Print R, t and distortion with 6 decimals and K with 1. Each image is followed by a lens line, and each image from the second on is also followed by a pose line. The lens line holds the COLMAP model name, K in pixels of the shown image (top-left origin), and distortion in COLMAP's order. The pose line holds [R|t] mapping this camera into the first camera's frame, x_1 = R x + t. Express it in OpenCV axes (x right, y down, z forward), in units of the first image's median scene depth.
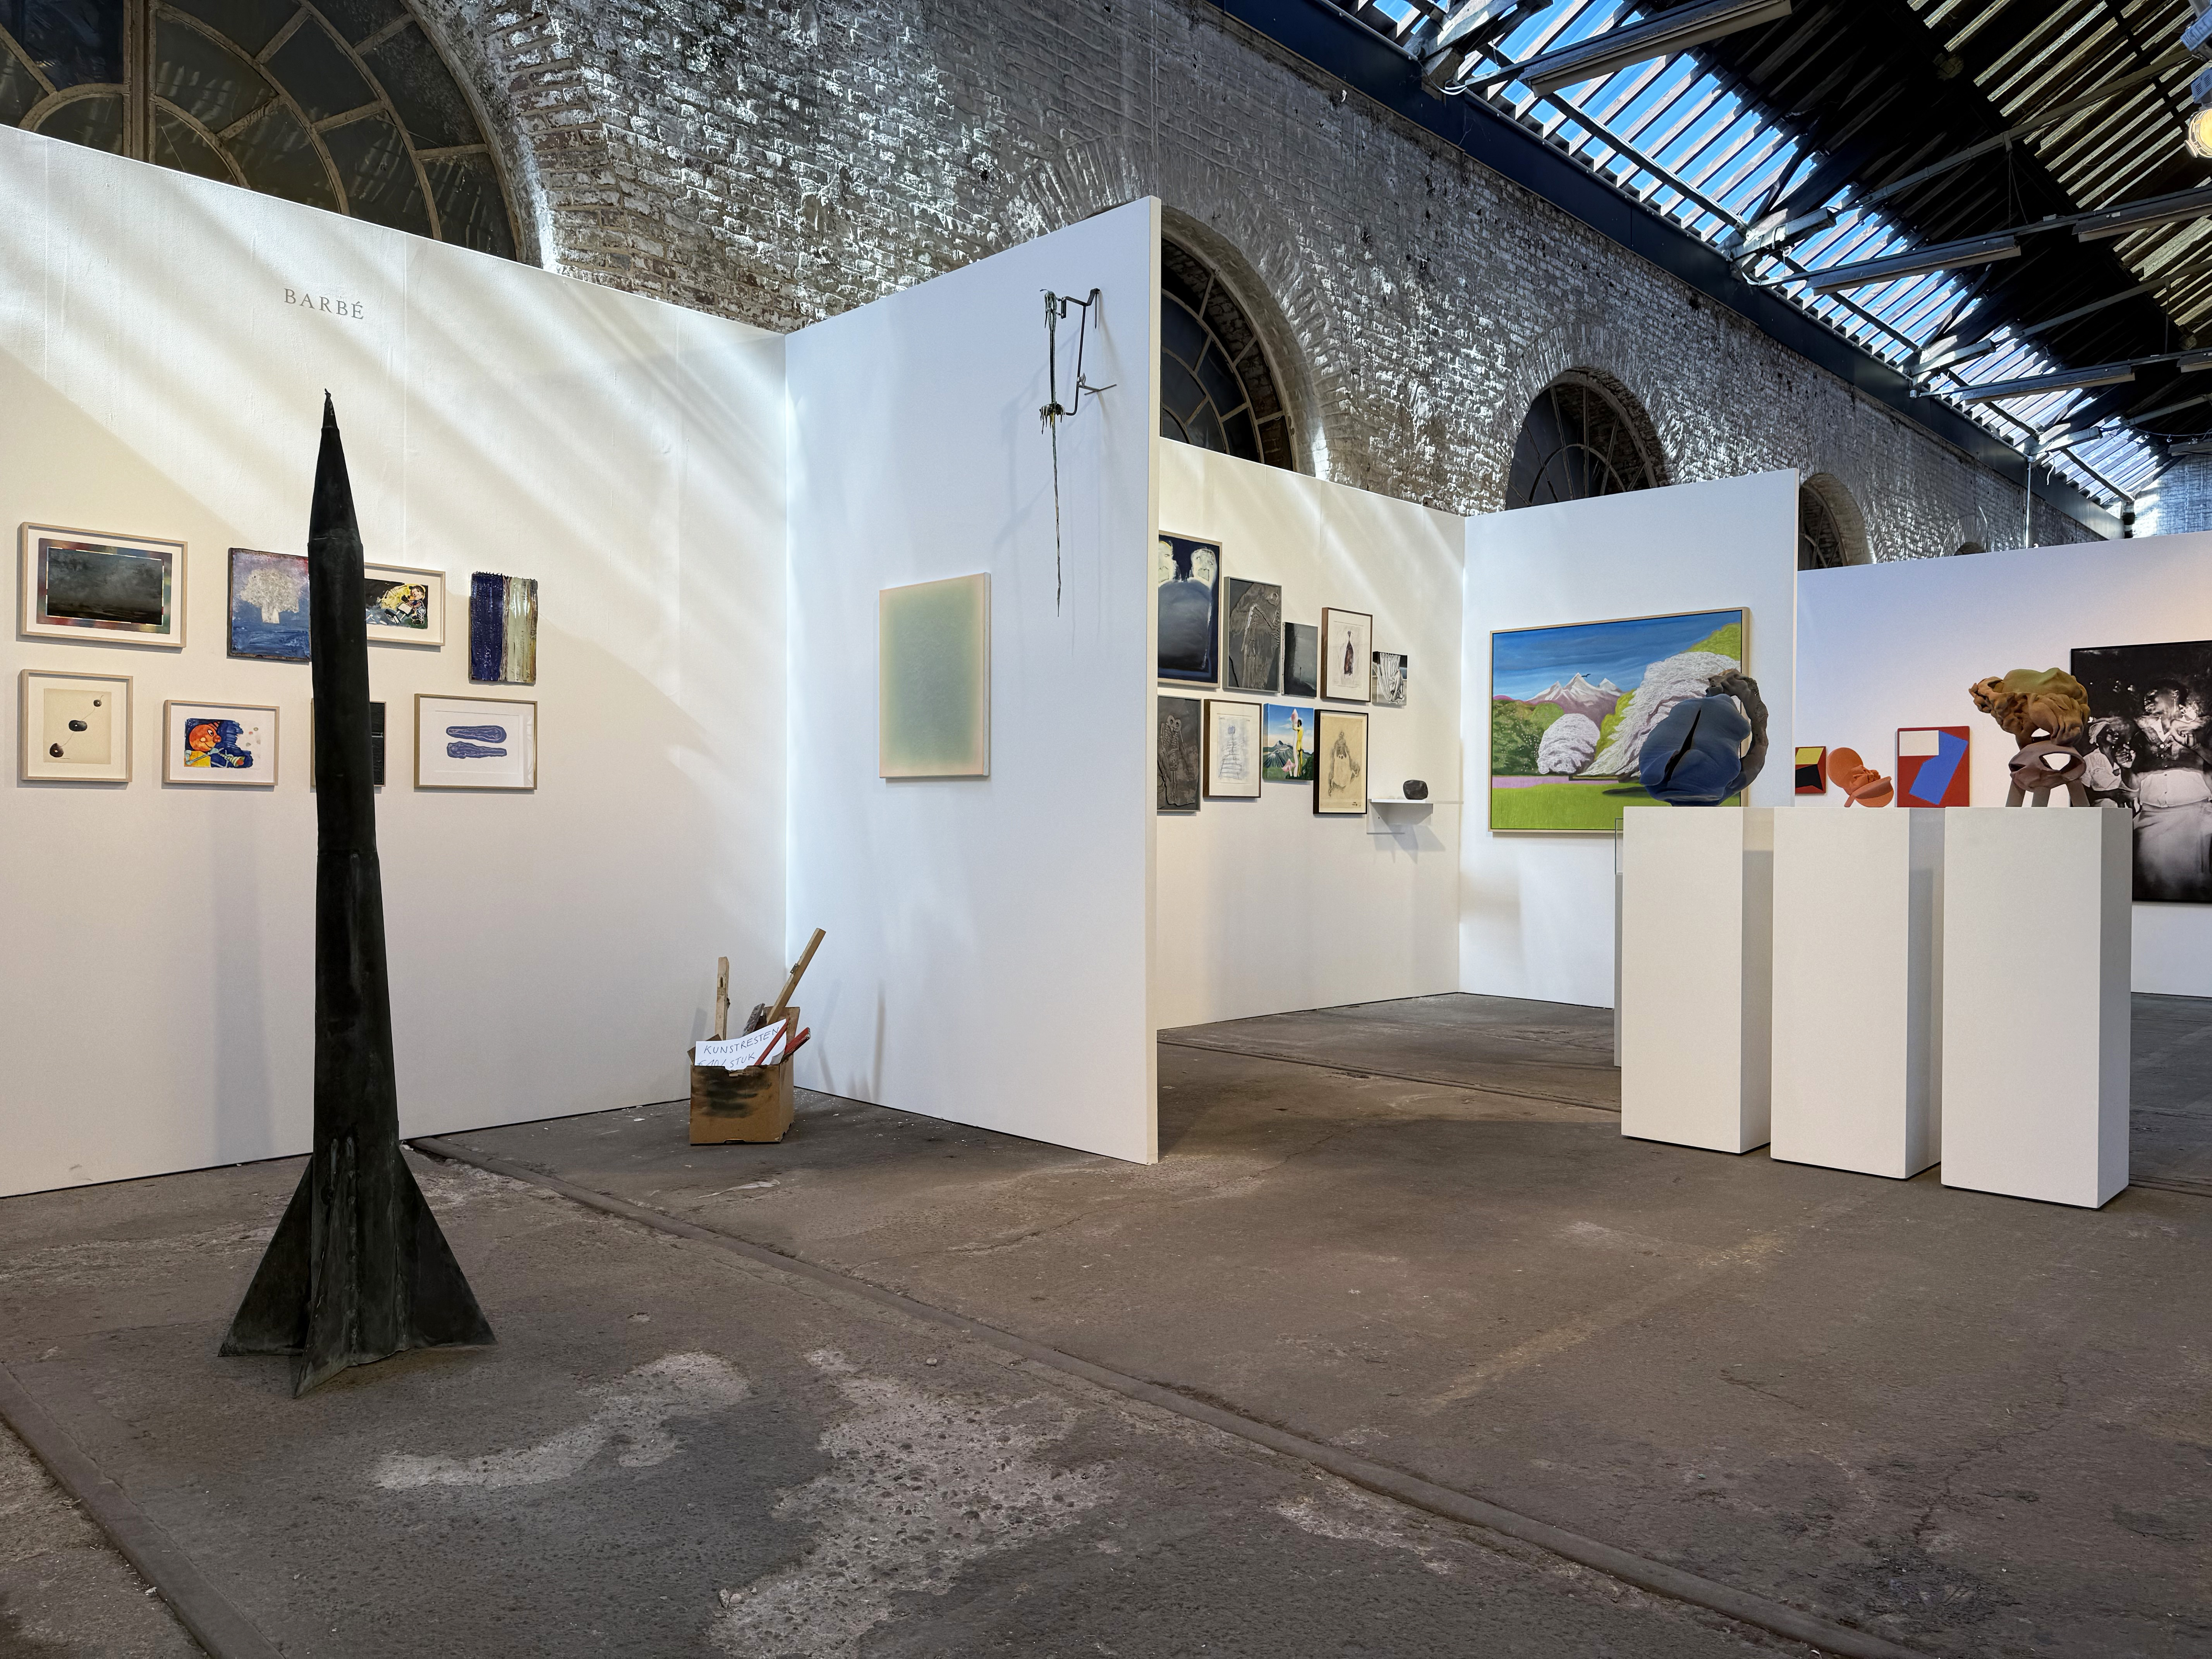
lens RADIAL K [[1564.2, 0, 1099.5], [0, 1564.2, 811.7], [0, 0, 1]] dist [0.099640, -0.147653]
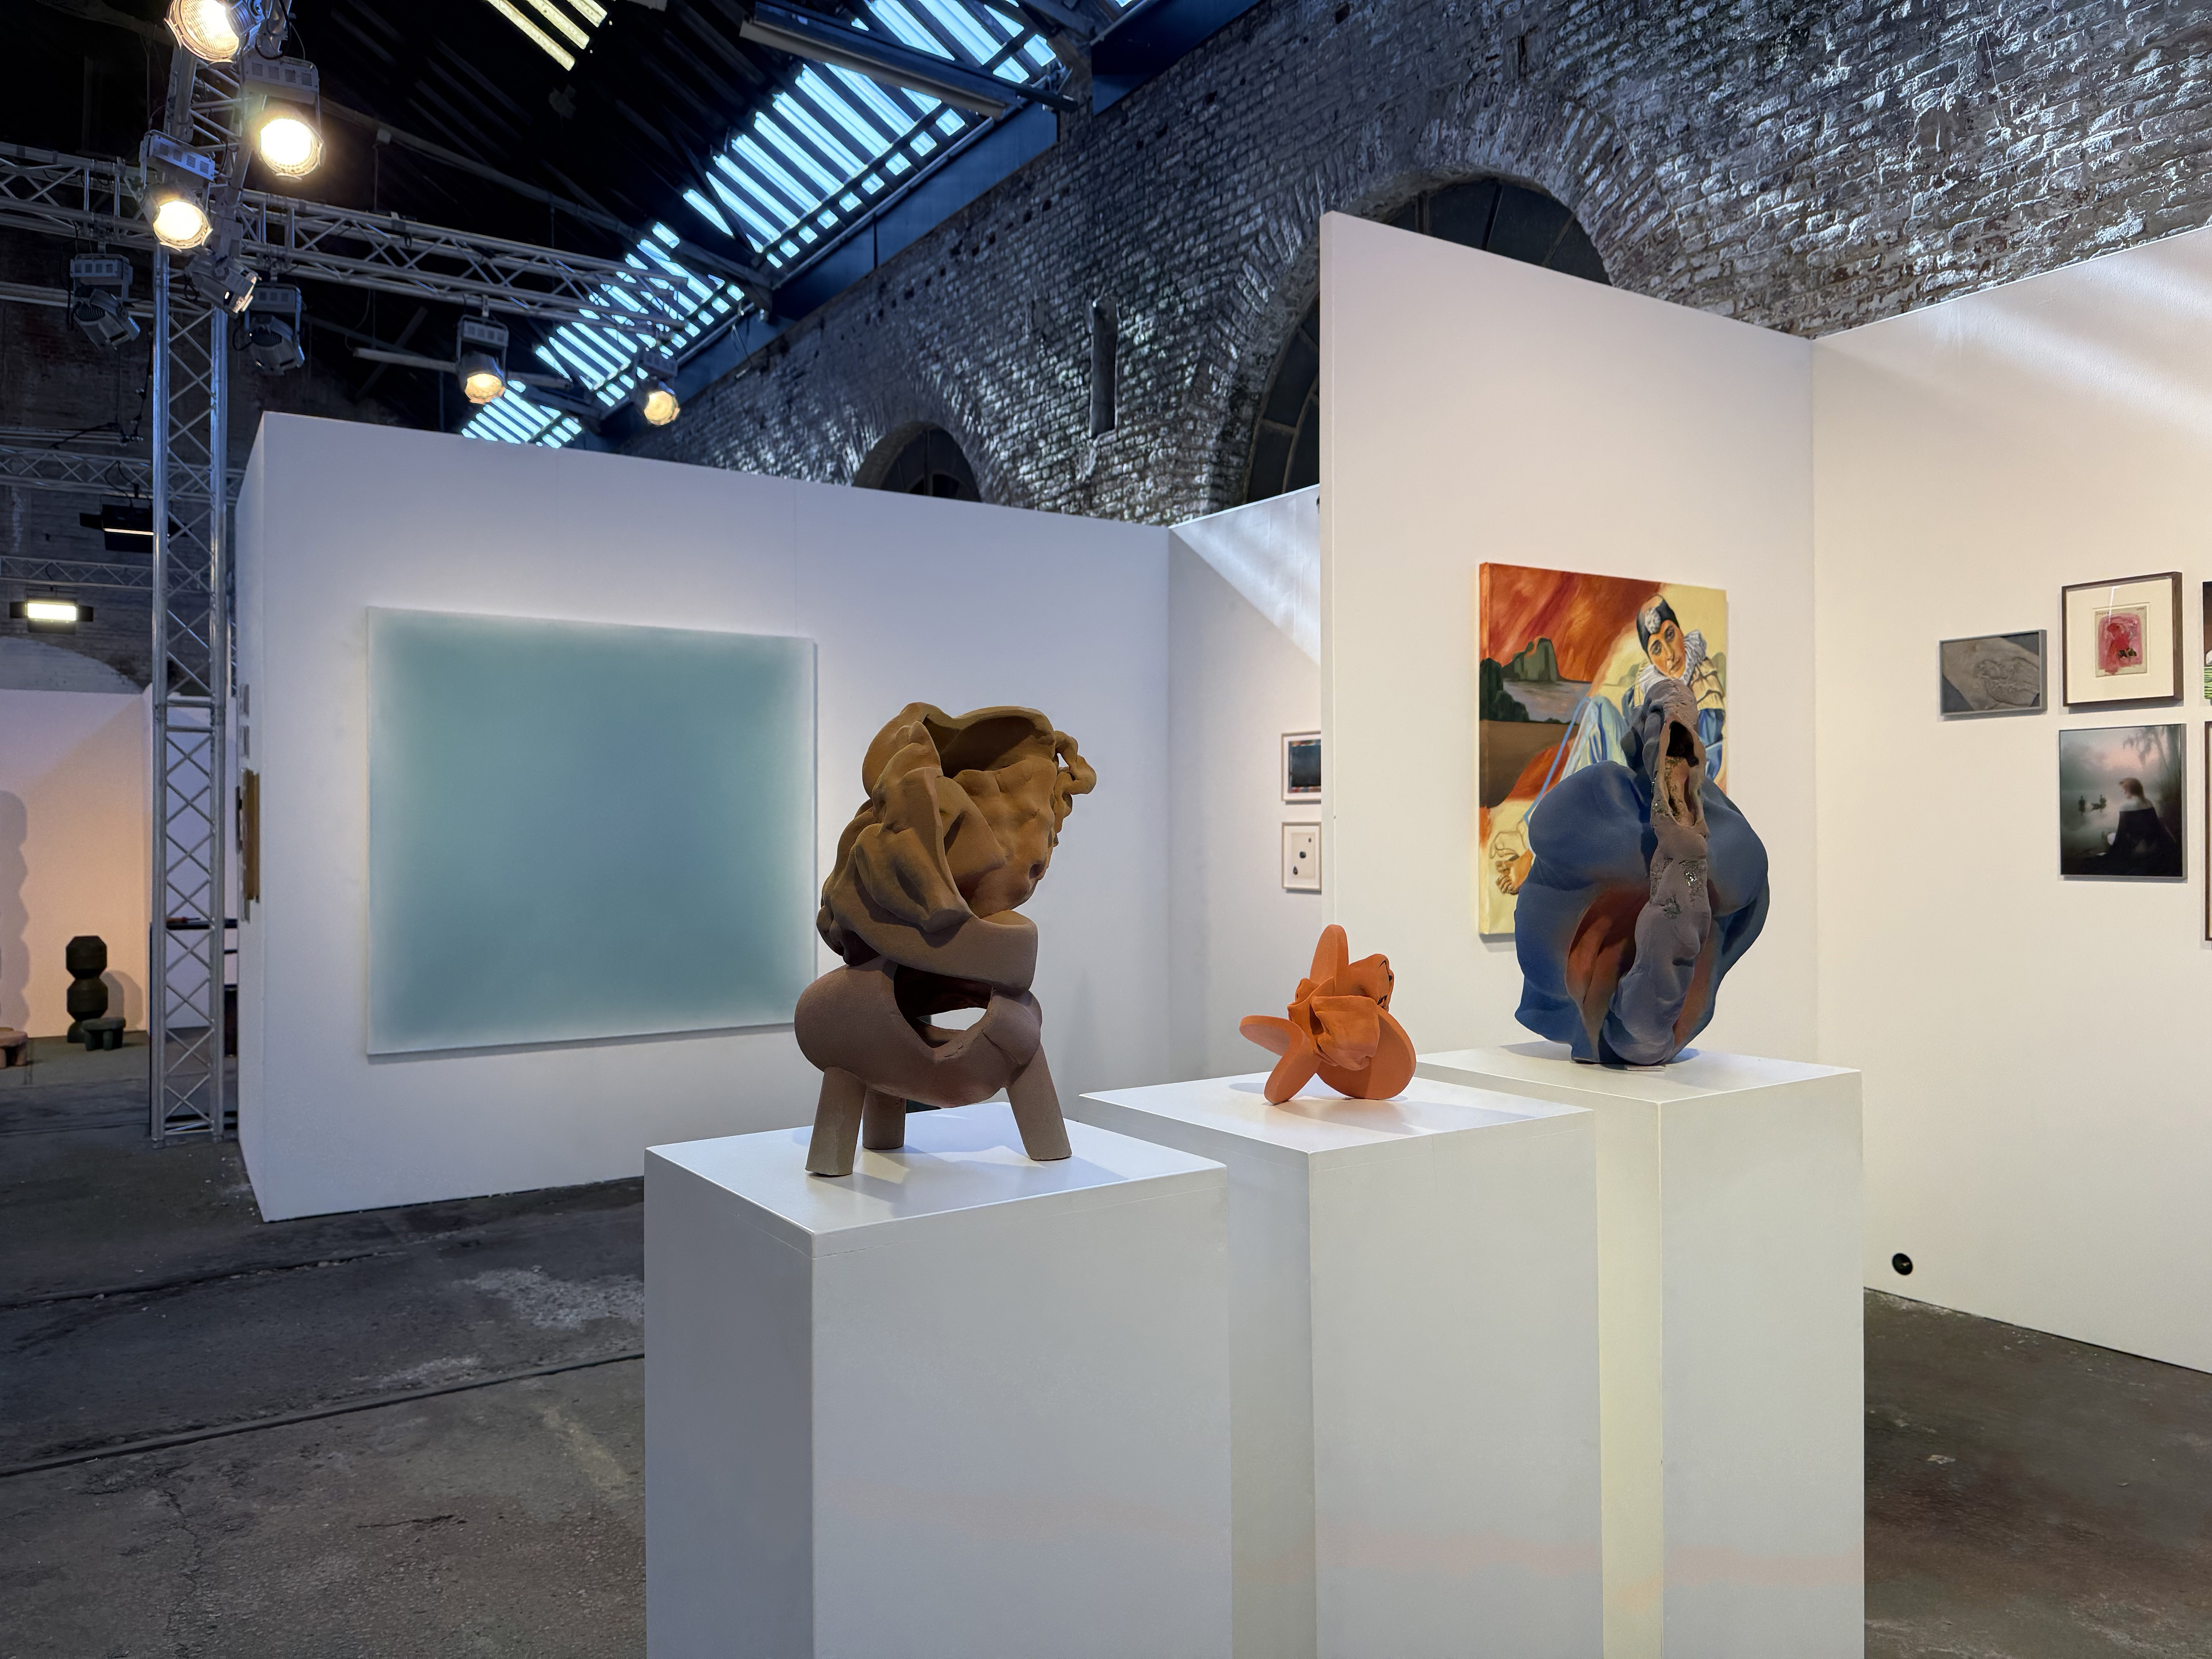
lens RADIAL K [[1567.0, 0, 1096.2], [0, 1567.0, 833.1], [0, 0, 1]] dist [0.015618, -0.019511]
pose [[-0.218450, -0.005732, -0.975831, 0.452705], [0.009125, 0.999927, -0.007916, -0.032854], [0.975805, -0.010633, -0.218382, 0.560517]]
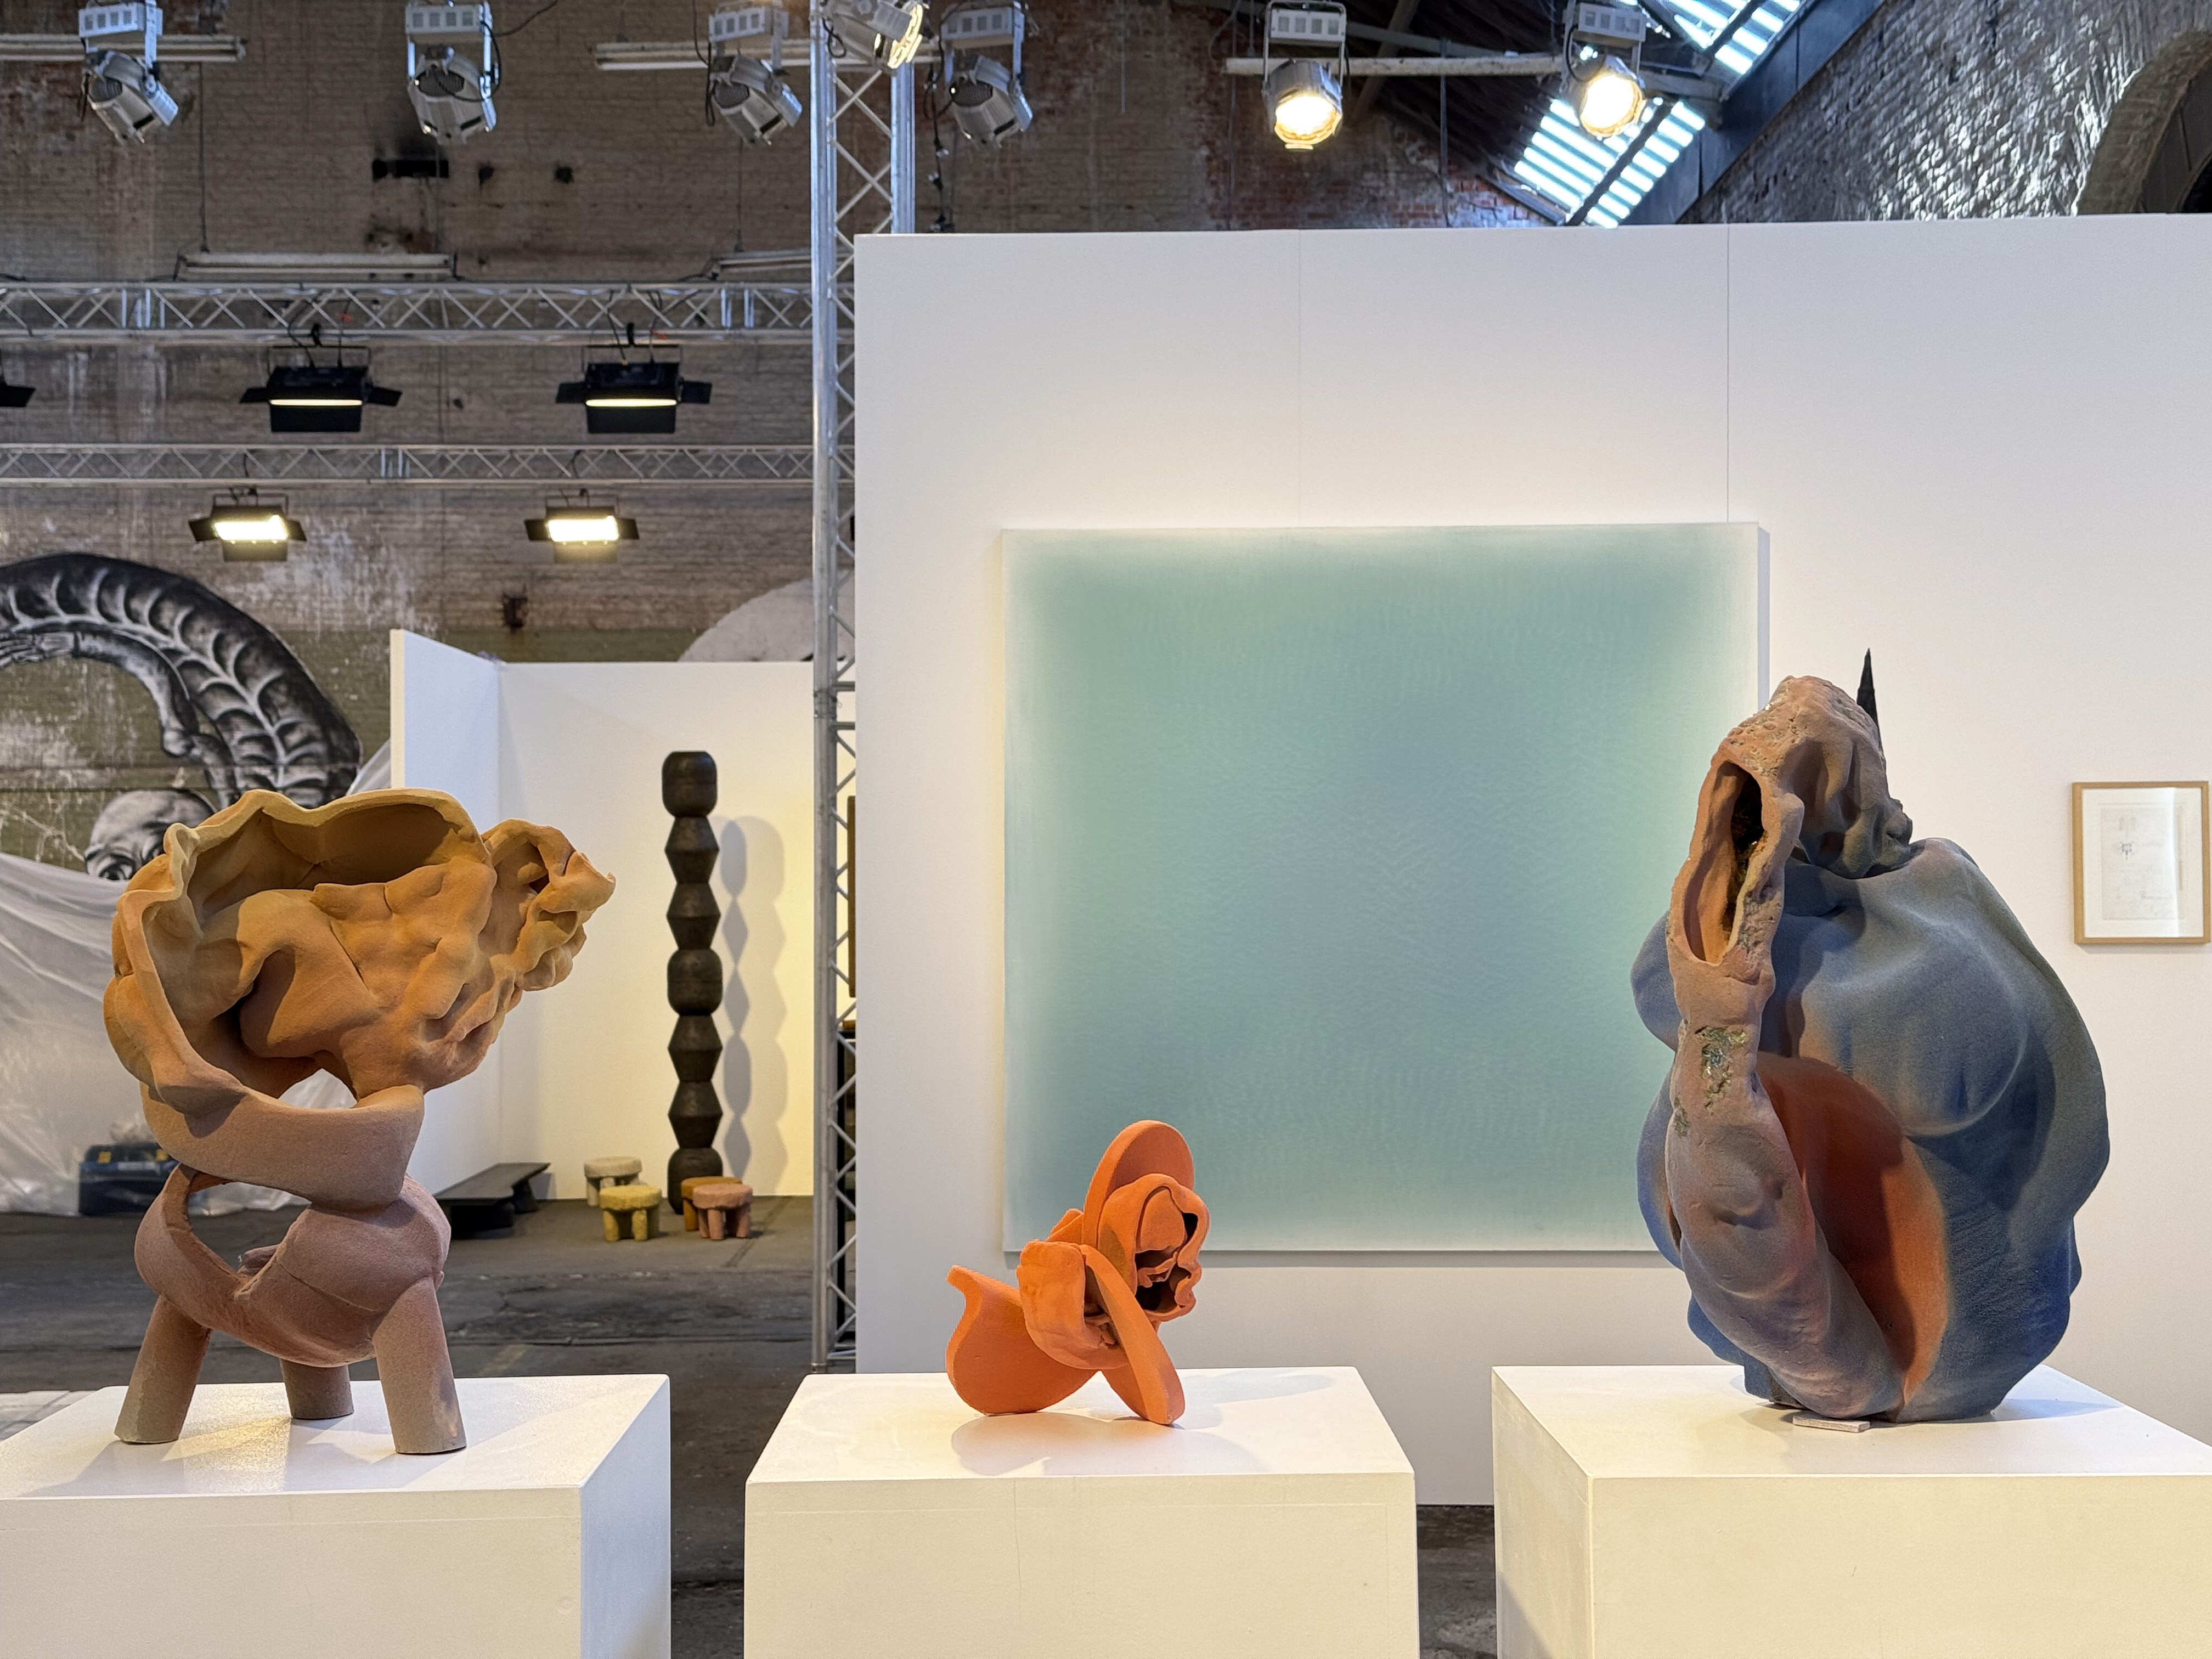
lens RADIAL K [[3126.3, 0, 1119.7], [0, 3126.3, 835.2], [0, 0, 1]] dist [0.032437, 0.004269]
pose [[-0.727879, -0.006514, -0.685675, 0.413648], [0.009600, 0.999760, -0.019688, -0.039000], [0.685638, -0.020913, -0.727642, 0.710629]]
